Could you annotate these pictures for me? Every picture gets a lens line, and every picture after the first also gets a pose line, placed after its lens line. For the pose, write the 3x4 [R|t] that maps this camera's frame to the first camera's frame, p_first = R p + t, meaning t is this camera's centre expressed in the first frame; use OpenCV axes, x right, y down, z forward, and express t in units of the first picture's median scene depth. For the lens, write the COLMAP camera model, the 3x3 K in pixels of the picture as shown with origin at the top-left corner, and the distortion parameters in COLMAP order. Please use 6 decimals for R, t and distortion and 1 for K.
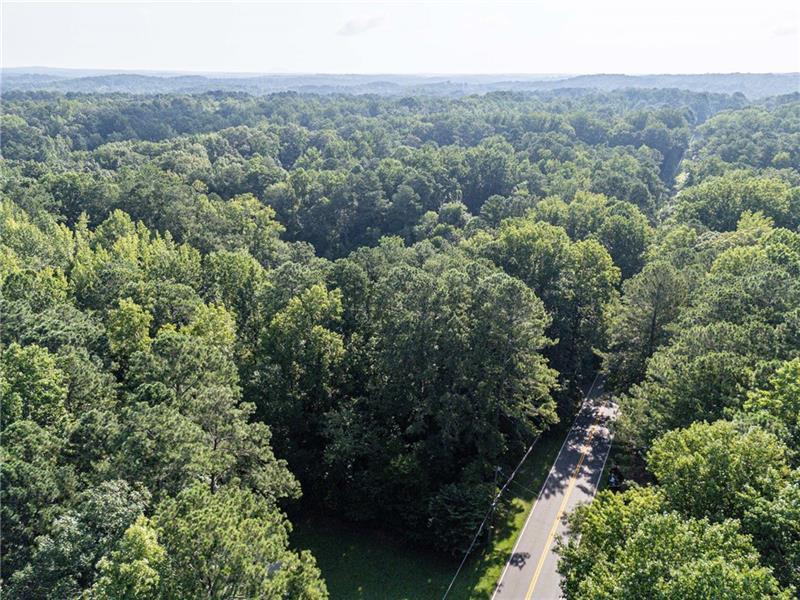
lens RADIAL K [[584.8, 0, 400.0], [0, 584.8, 300.0], [0, 0, 1]] dist [0.061821, -0.047025]
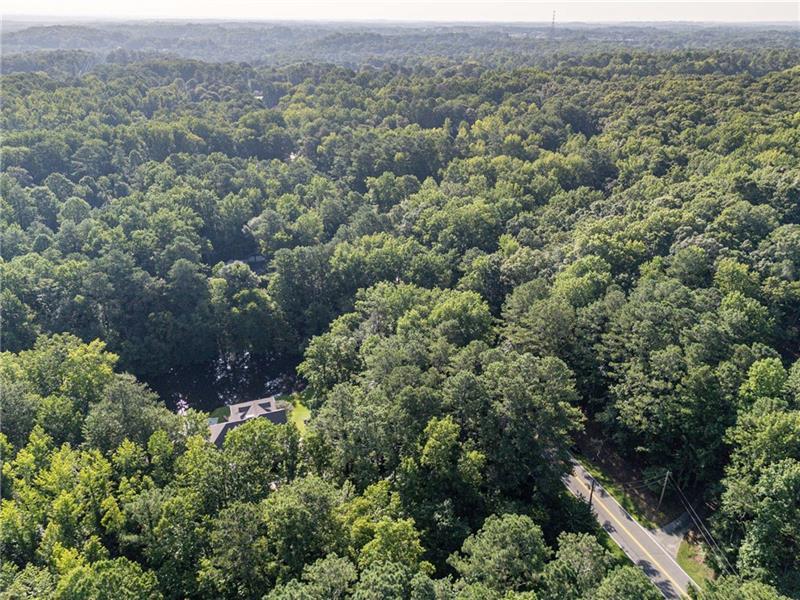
lens RADIAL K [[584.8, 0, 400.0], [0, 584.8, 300.0], [0, 0, 1]] dist [0.061821, -0.047025]
pose [[0.676846, -0.312322, 0.666584, -0.655641], [0.255481, 0.948912, 0.185191, -0.357779], [-0.690369, 0.044954, 0.722059, 0.143784]]
